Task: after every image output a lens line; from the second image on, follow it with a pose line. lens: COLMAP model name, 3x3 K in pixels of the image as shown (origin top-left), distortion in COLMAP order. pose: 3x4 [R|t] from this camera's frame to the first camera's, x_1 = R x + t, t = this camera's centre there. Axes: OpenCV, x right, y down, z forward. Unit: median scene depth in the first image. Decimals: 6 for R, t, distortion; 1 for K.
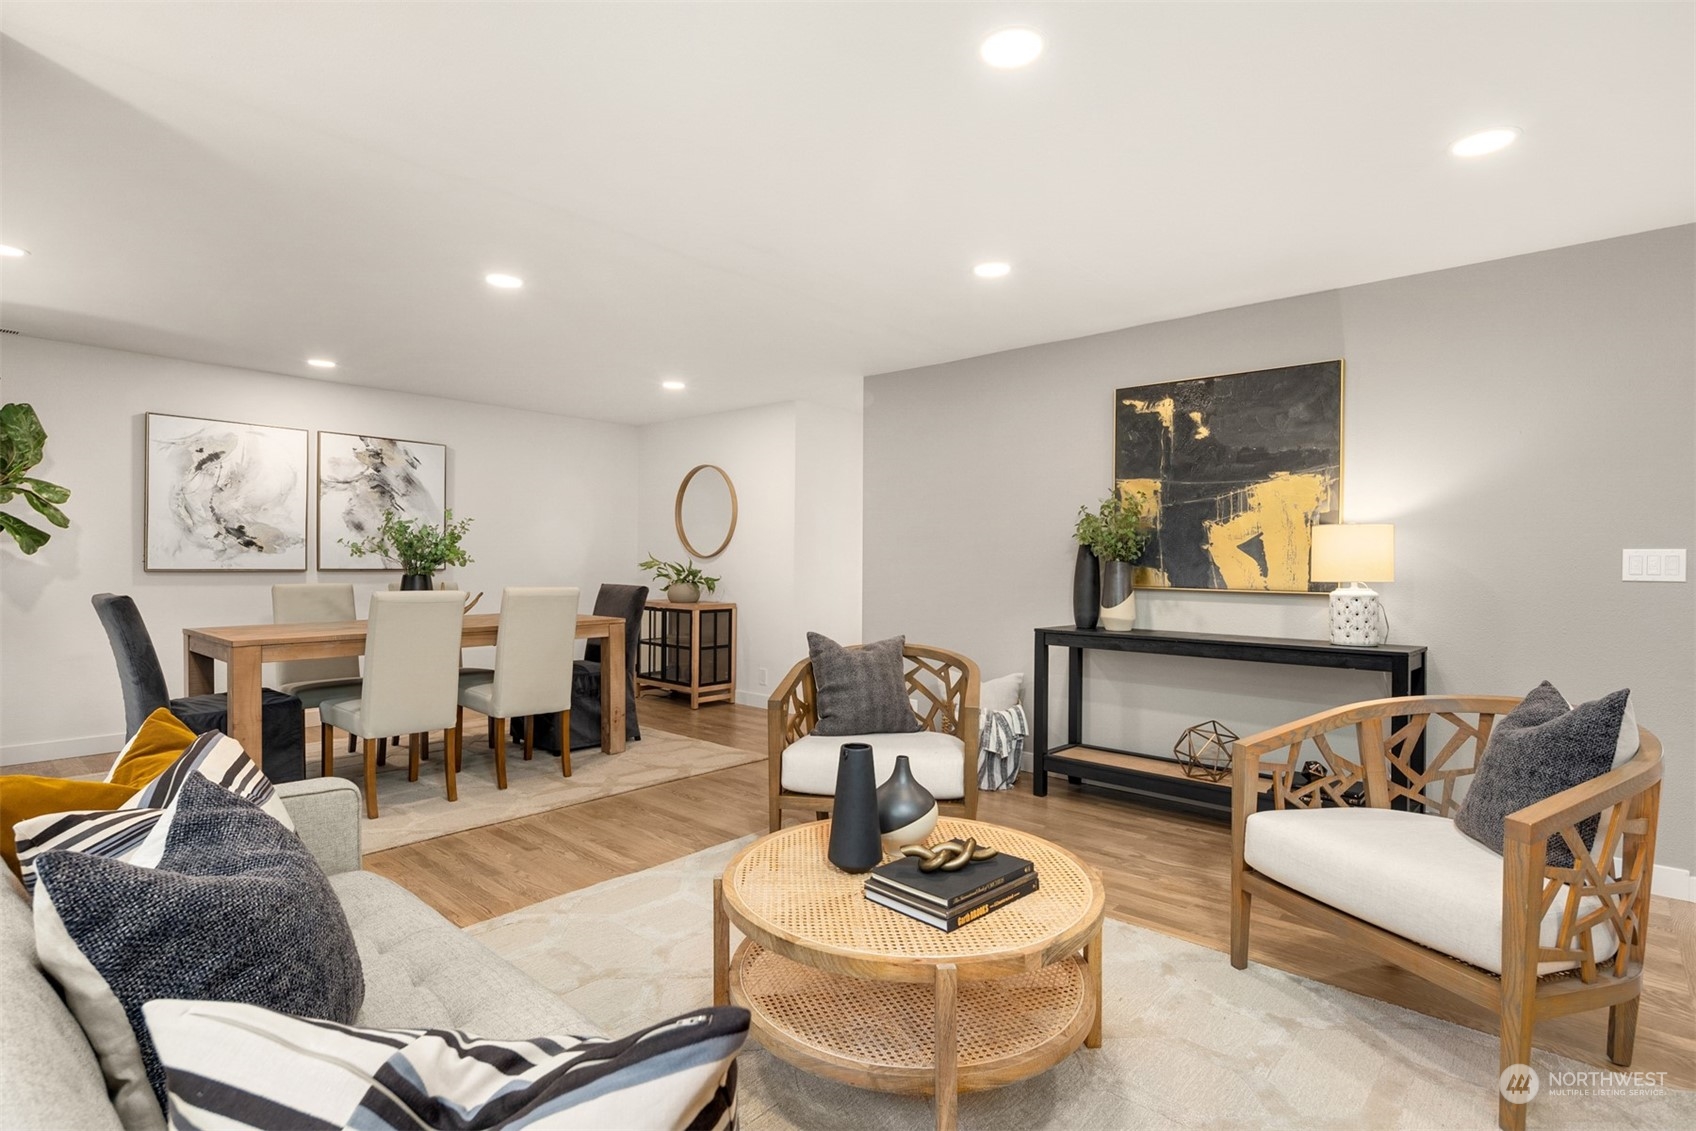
lens RADIAL K [[828.8, 0, 855.3], [0, 828.8, 570.0], [0, 0, 1]] dist [-0.005665, -0.002611]
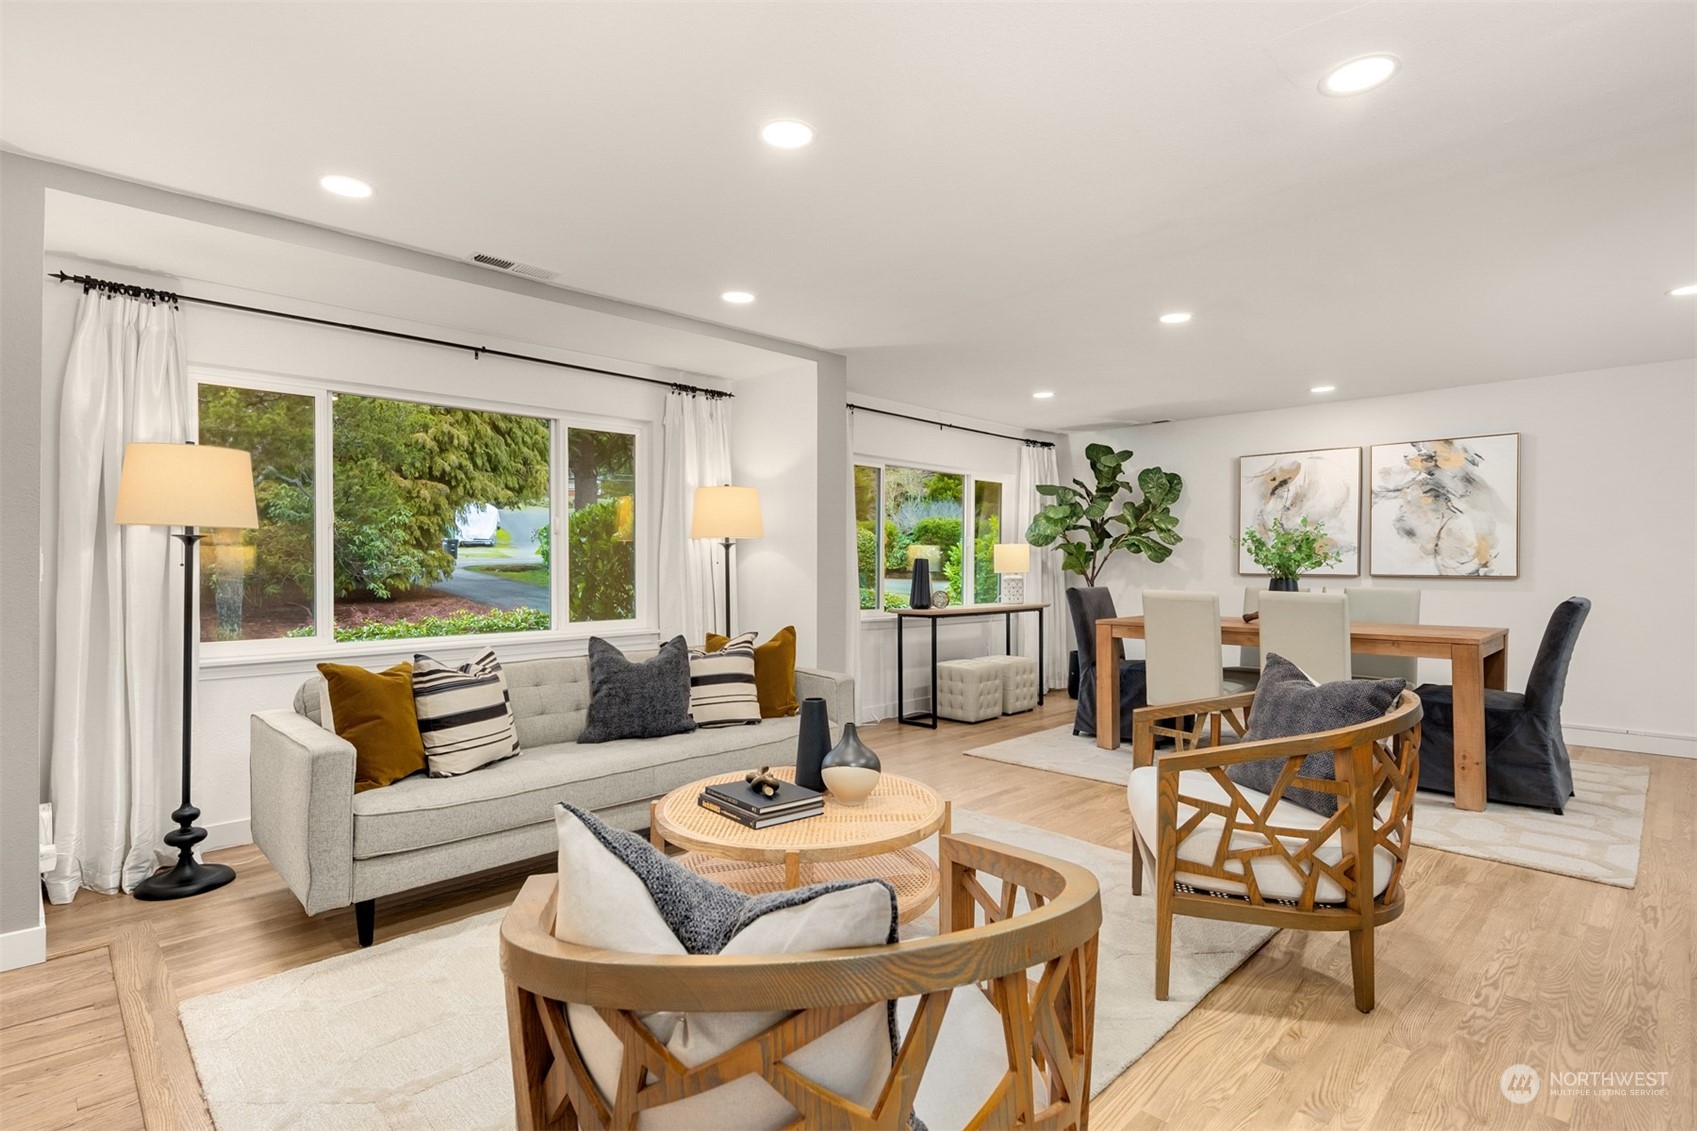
lens RADIAL K [[829.3, 0, 853.5], [0, 829.3, 568.6], [0, 0, 1]] dist [-0.005665, -0.002611]
pose [[-0.045423, -0.008410, -0.998932, 0.448508], [-0.013468, 0.999879, -0.007806, 0.008348], [0.998877, 0.013100, -0.045531, 0.384216]]
